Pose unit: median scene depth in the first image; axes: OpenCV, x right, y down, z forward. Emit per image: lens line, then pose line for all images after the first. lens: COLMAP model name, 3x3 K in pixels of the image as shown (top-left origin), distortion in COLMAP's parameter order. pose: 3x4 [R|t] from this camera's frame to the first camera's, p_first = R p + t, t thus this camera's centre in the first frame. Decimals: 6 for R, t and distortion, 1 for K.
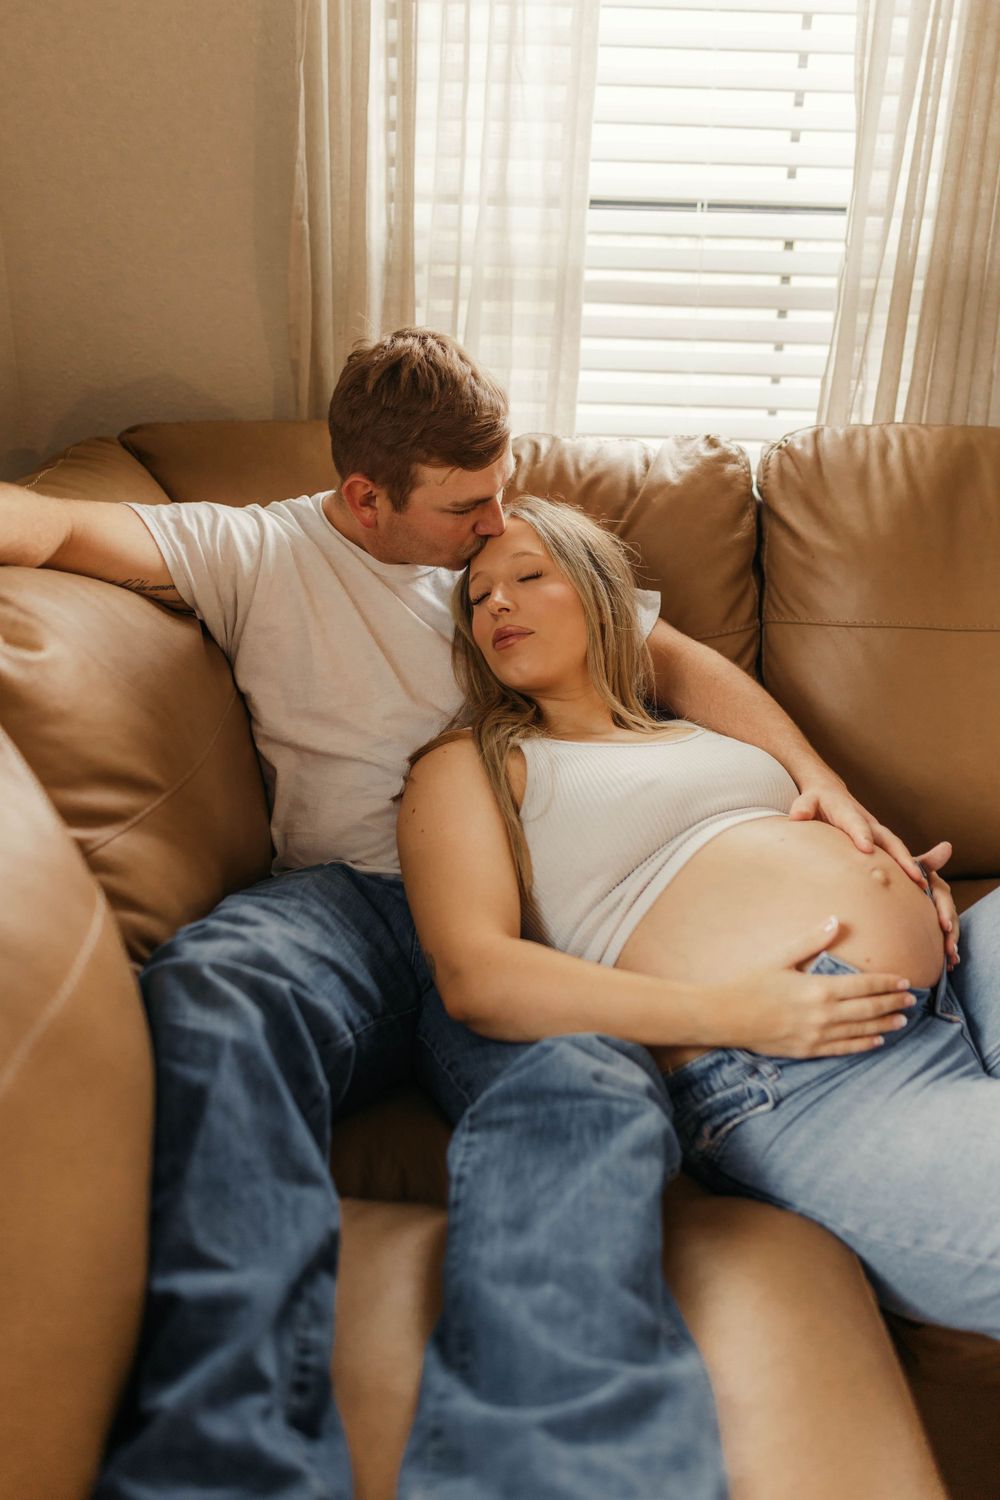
lens RADIAL K [[1483.0, 0, 522.1], [0, 1483.0, 752.9], [0, 0, 1]] dist [-0.019560, 0.000789]
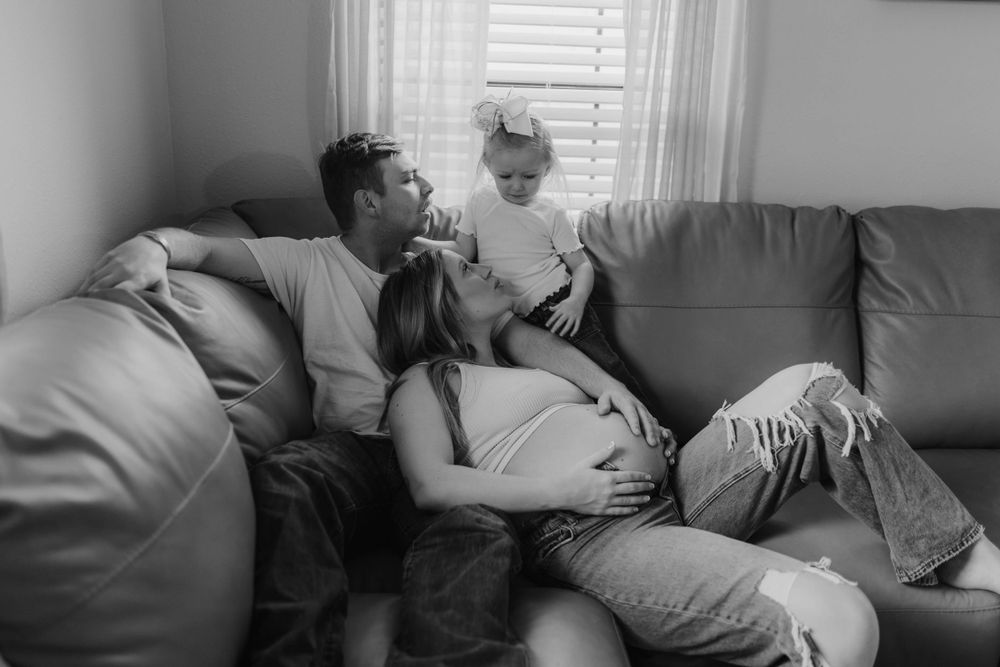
lens RADIAL K [[1004.3, 0, 500.0], [0, 1004.3, 333.5], [0, 0, 1]] dist [-0.023723, -0.025178]
pose [[0.999692, -0.002875, 0.024647, 0.042948], [0.005134, 0.995736, -0.092107, 0.085007], [-0.024277, 0.092205, 0.995444, -0.332843]]
